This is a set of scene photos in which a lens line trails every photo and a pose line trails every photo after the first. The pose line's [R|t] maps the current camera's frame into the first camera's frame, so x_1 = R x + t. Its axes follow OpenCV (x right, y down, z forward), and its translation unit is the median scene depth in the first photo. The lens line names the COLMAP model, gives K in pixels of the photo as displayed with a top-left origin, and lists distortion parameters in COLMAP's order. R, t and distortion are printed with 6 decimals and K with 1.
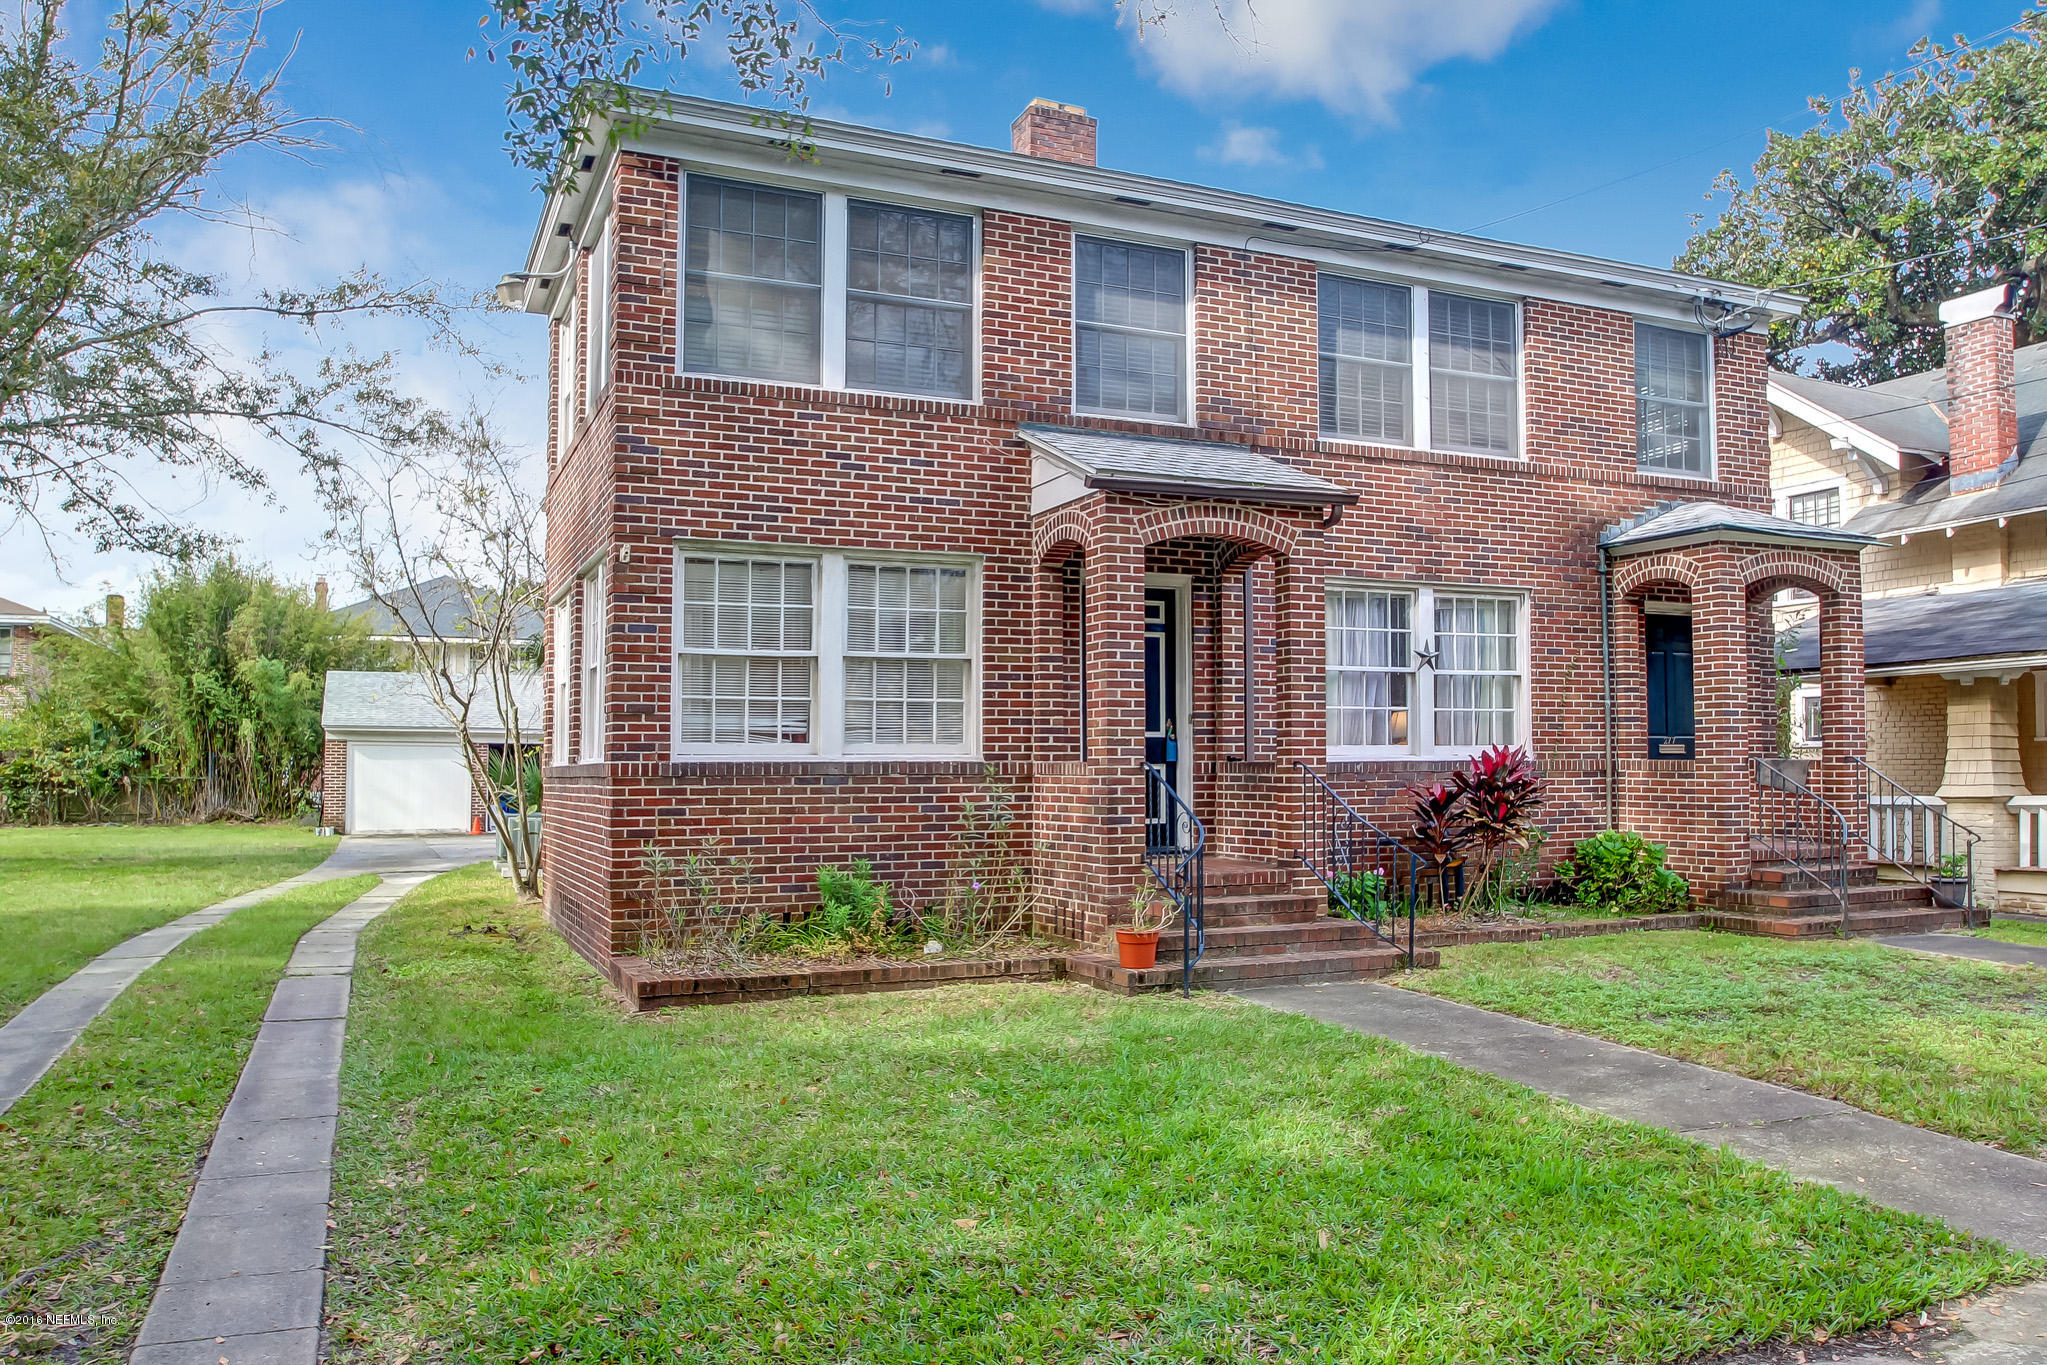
lens RADIAL K [[1511.3, 0, 1080.2], [0, 1511.3, 684.6], [0, 0, 1]] dist [-0.059074, 0.023550]
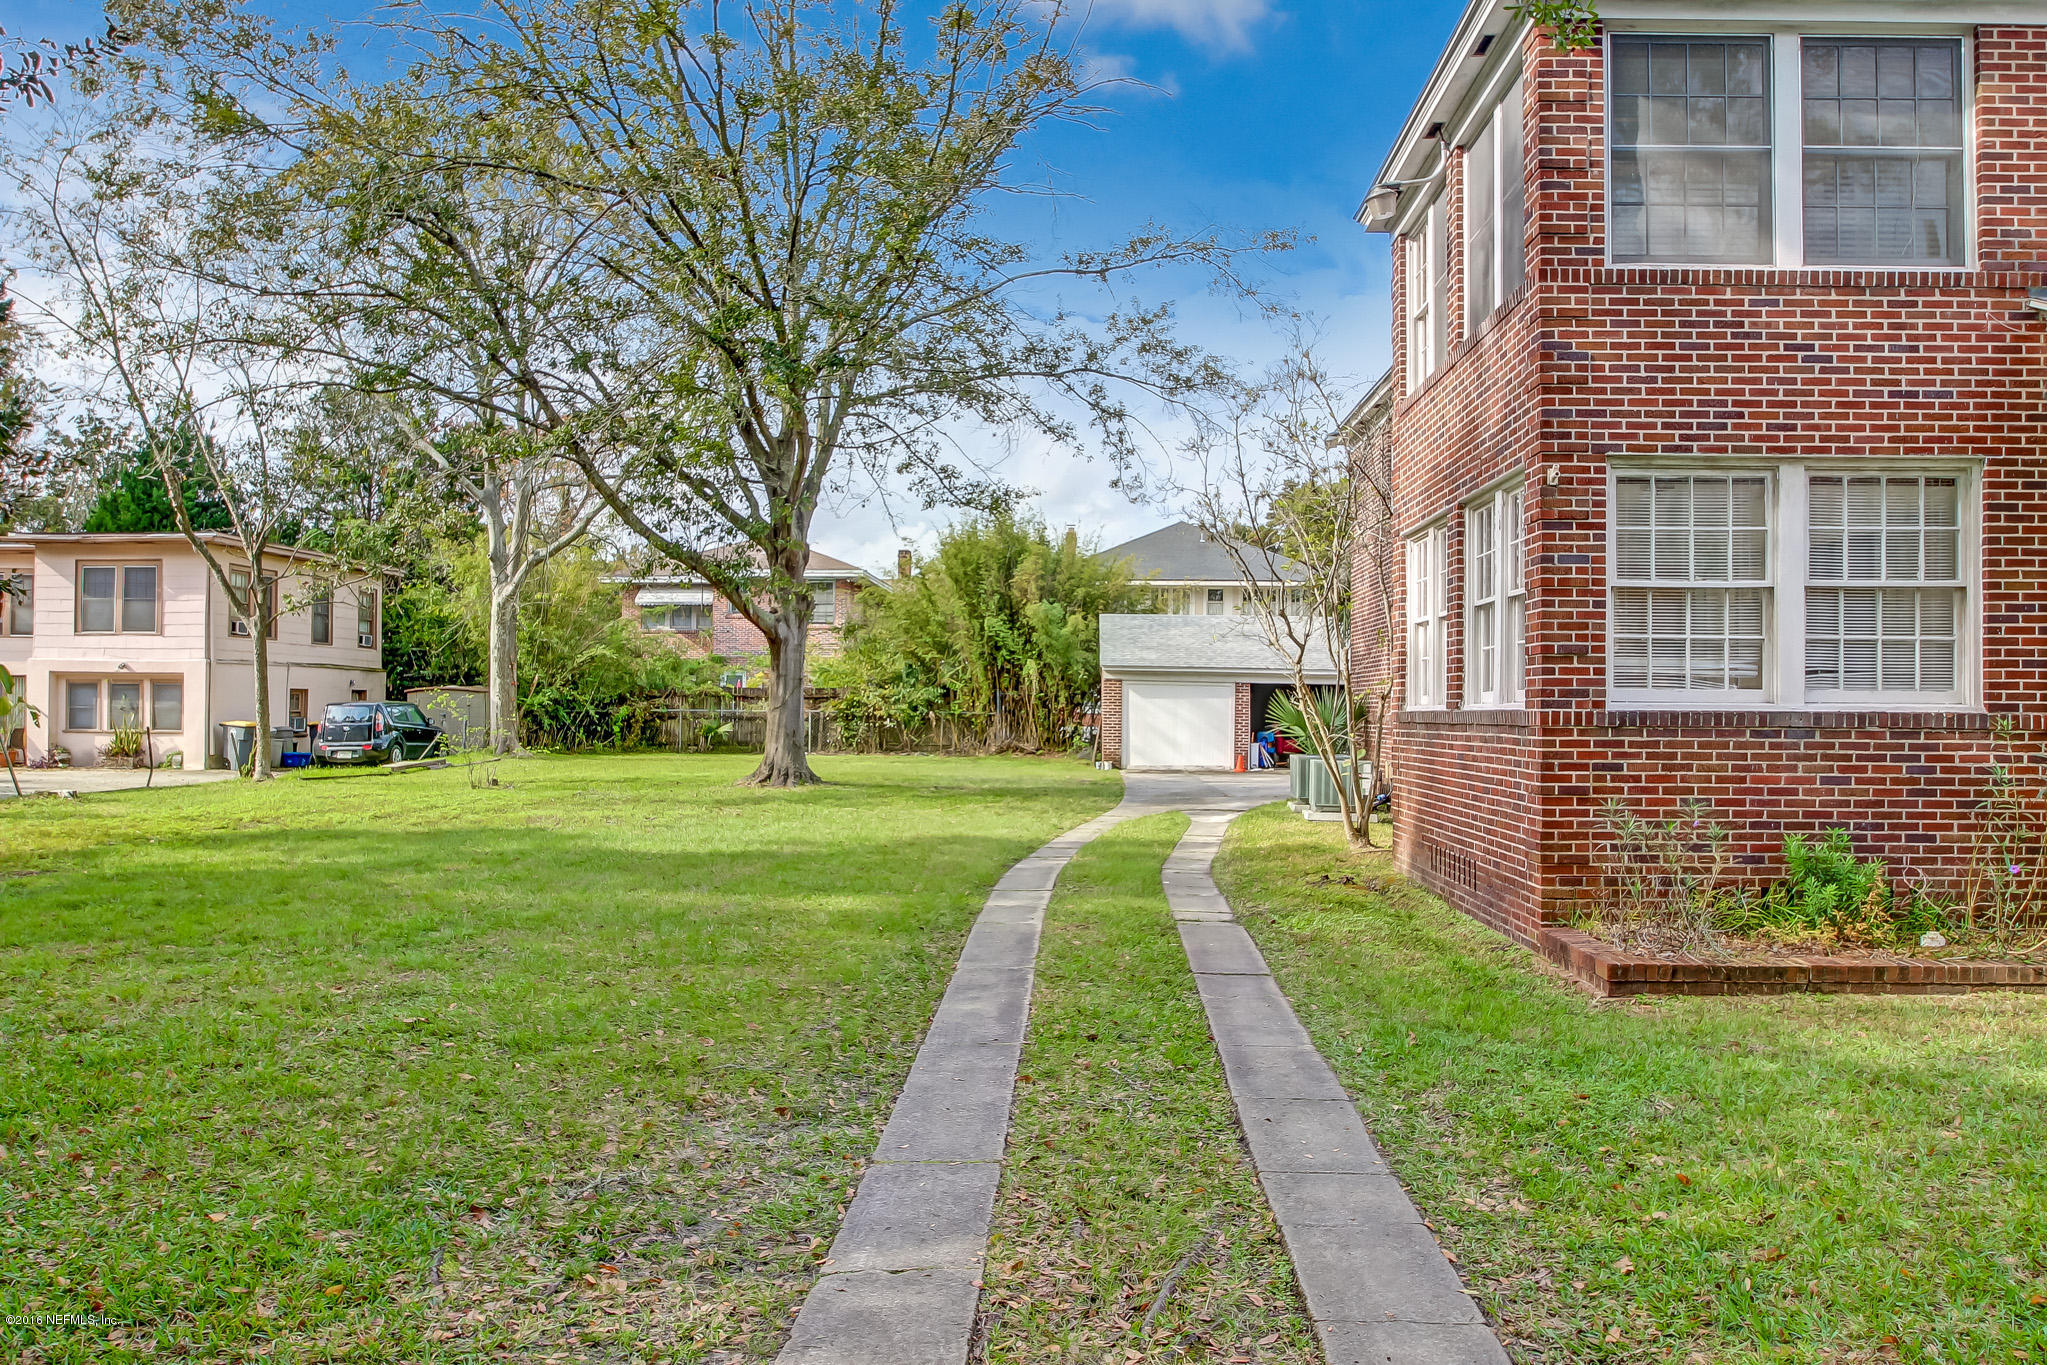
lens RADIAL K [[1498.5, 0, 1029.7], [0, 1498.5, 664.7], [0, 0, 1]] dist [-0.059901, 0.023341]
pose [[0.890941, 0.000552, -0.454119, -0.165504], [0.012061, 0.999618, 0.024876, -0.000680], [0.453959, -0.027640, 0.890594, 0.069069]]
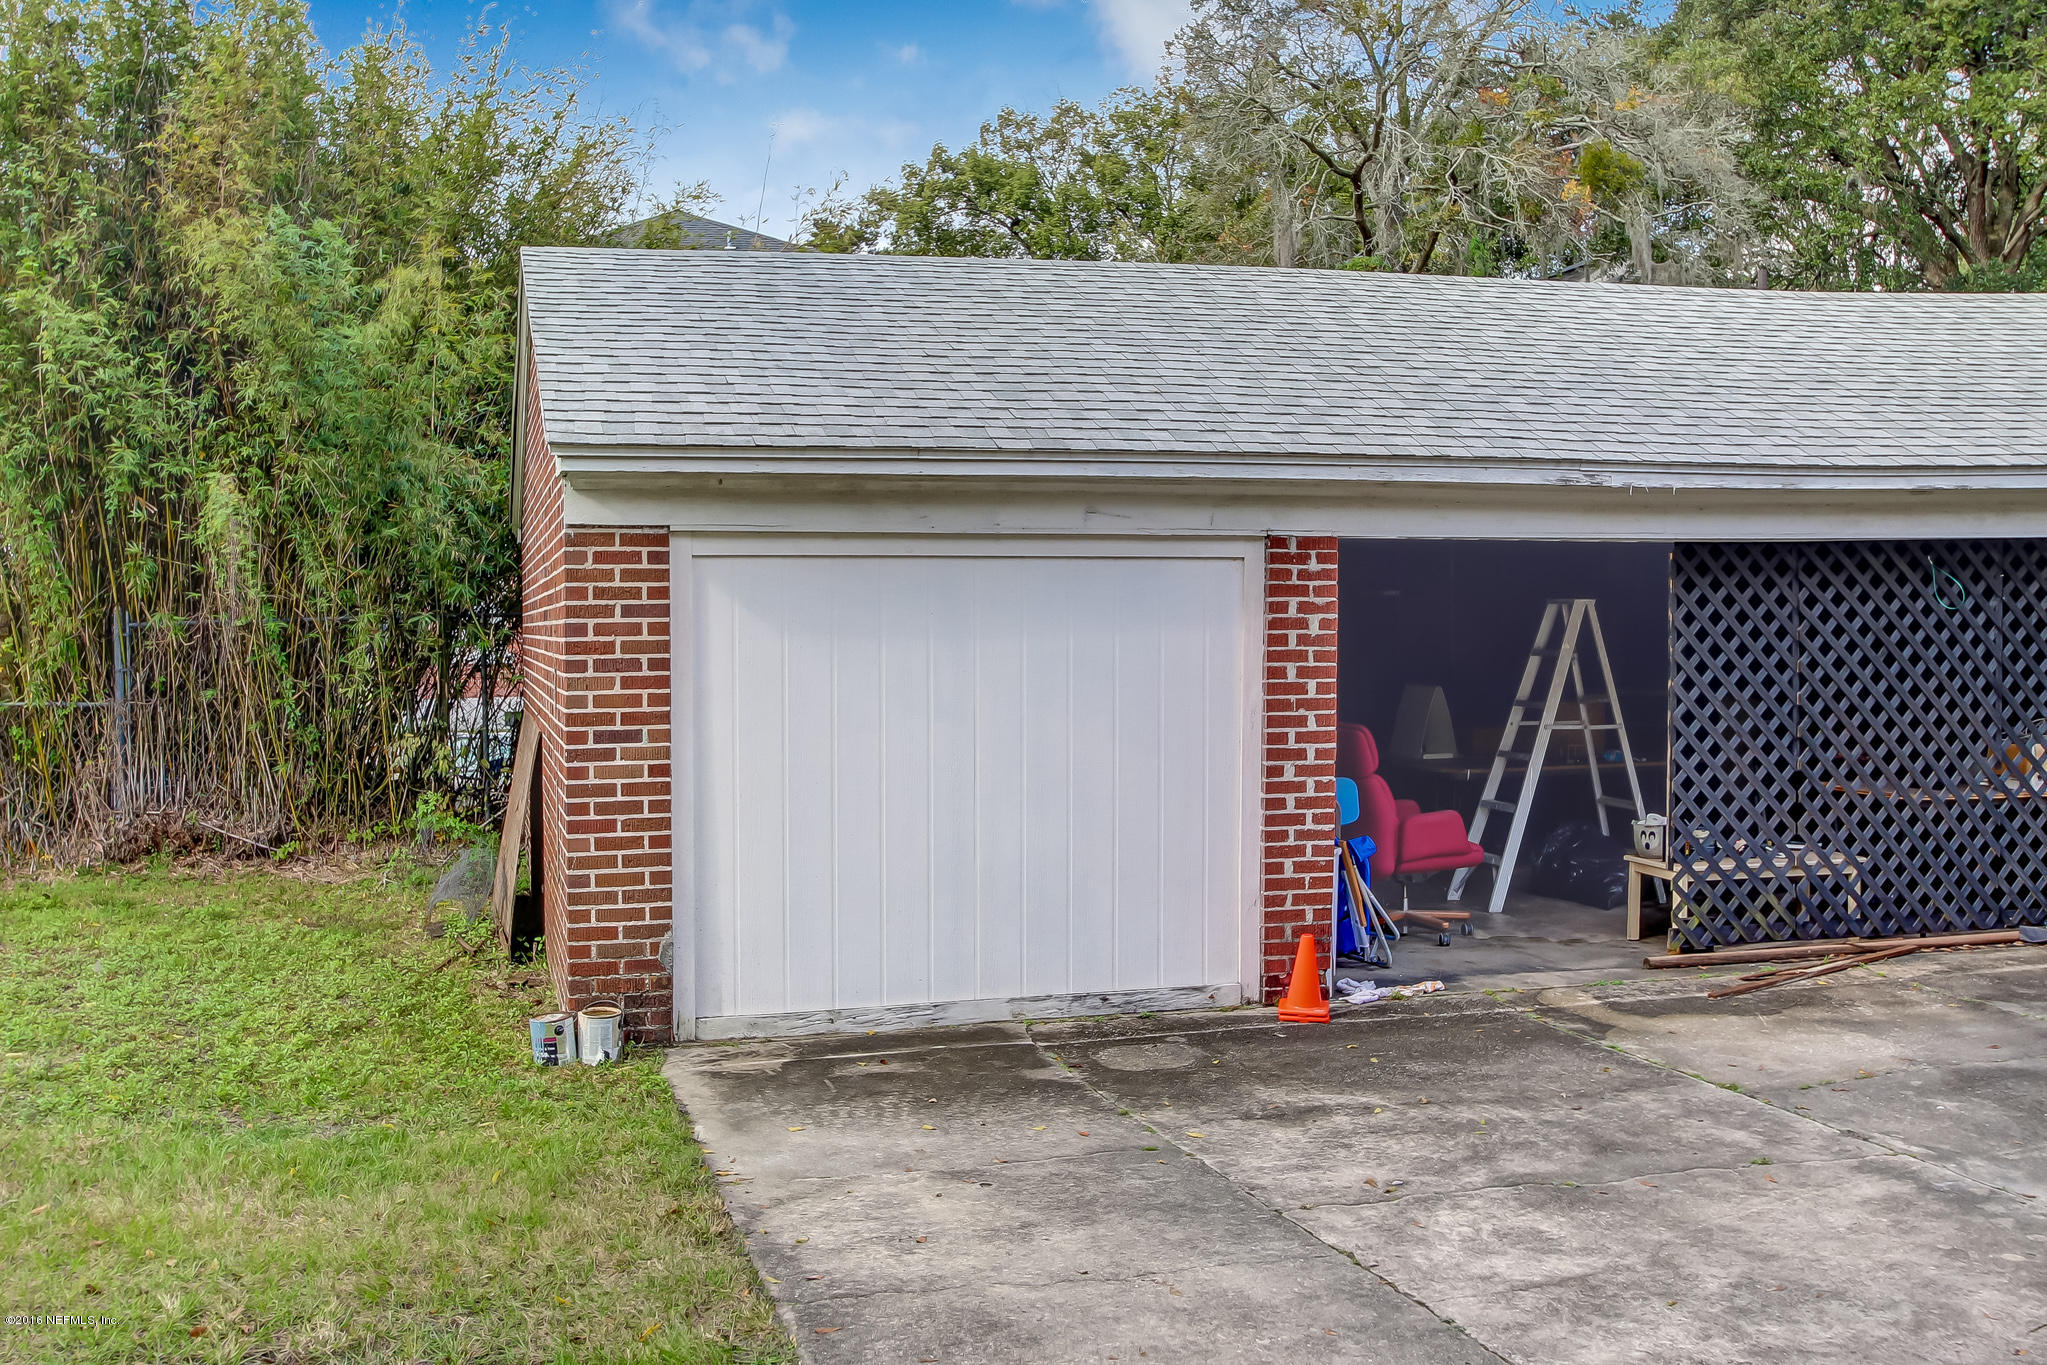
lens RADIAL K [[1994.8, 0, 1023.5], [0, 1994.8, 682.5], [0, 0, 1]] dist [-0.191269, -0.001702]
pose [[0.988802, -0.003018, -0.149201, -0.958800], [0.015360, 0.996544, 0.081635, 0.085615], [0.148439, -0.083013, 0.985431, 1.765652]]
